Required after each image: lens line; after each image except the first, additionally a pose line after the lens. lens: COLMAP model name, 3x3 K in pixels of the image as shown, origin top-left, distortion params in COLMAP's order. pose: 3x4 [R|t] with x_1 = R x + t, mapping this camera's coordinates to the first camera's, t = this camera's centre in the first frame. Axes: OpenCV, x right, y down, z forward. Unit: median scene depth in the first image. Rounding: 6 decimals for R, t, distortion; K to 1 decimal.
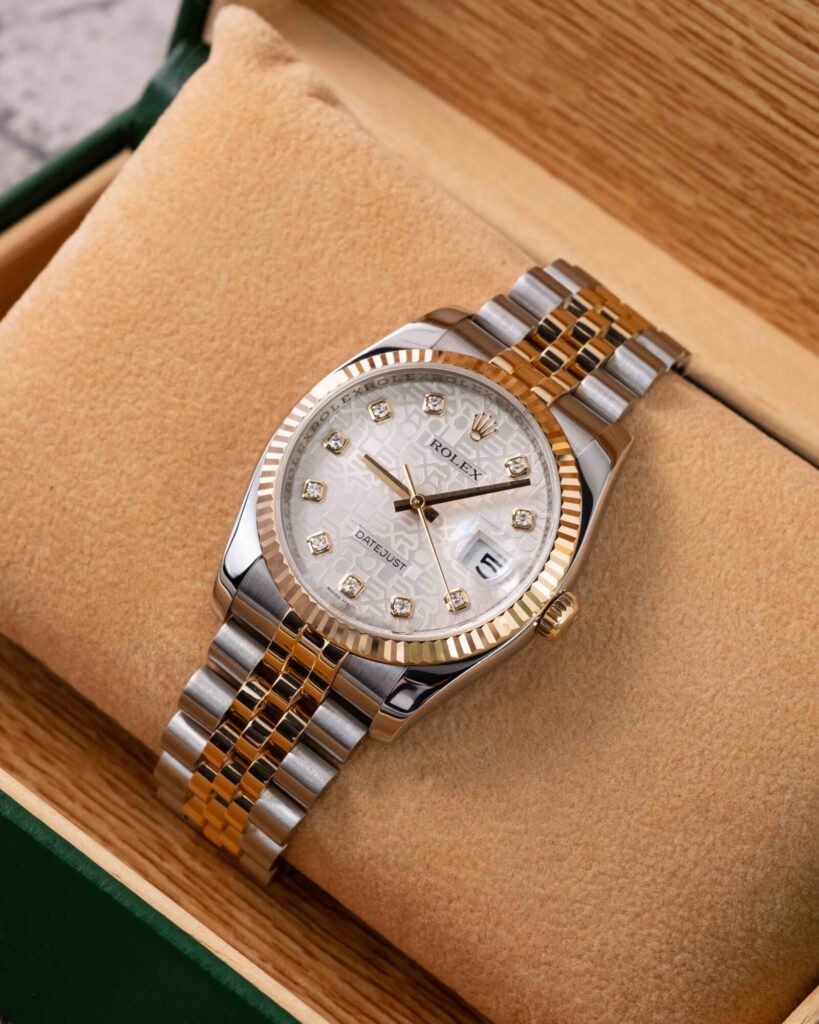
lens RADIAL K [[3754.2, 0, 435.0], [0, 3754.2, 510.4], [0, 0, 1]] dist [0.145711, -0.548795]
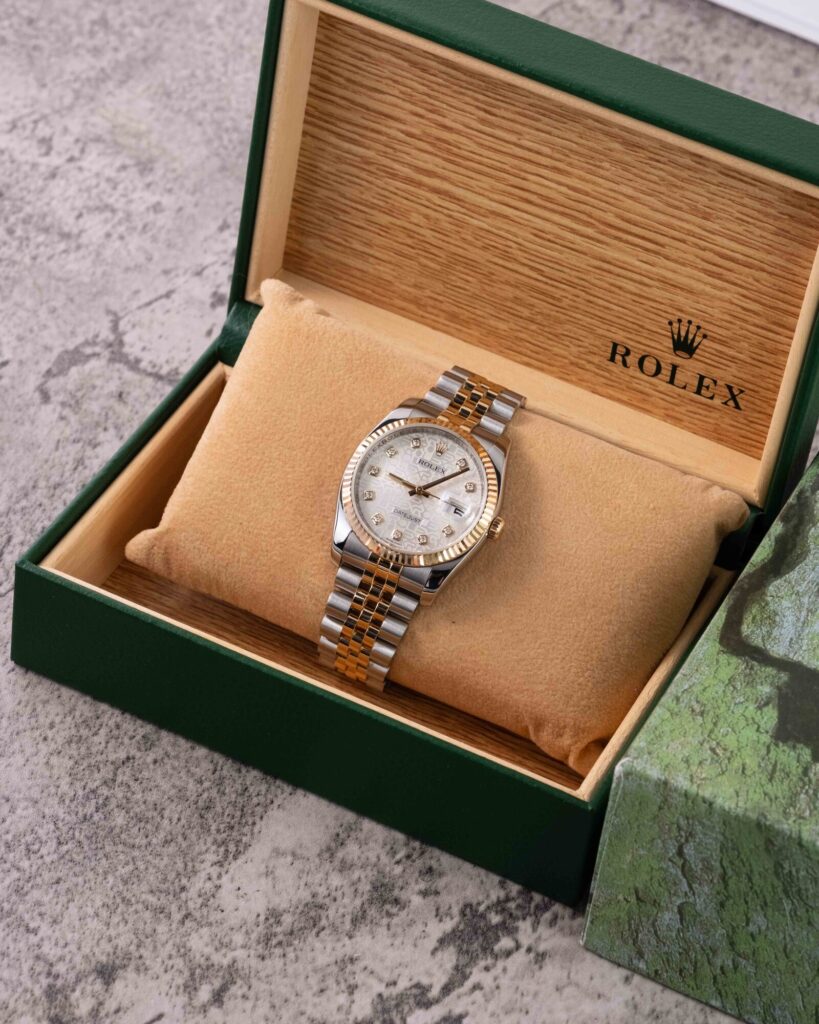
lens RADIAL K [[3754.2, 0, 435.0], [0, 3754.2, 510.4], [0, 0, 1]] dist [0.145711, -0.548795]
pose [[0.973628, -0.208916, 0.091661, -0.189243], [0.213858, 0.975695, -0.047787, 0.110244], [-0.079450, 0.066130, 0.994643, -1.077661]]
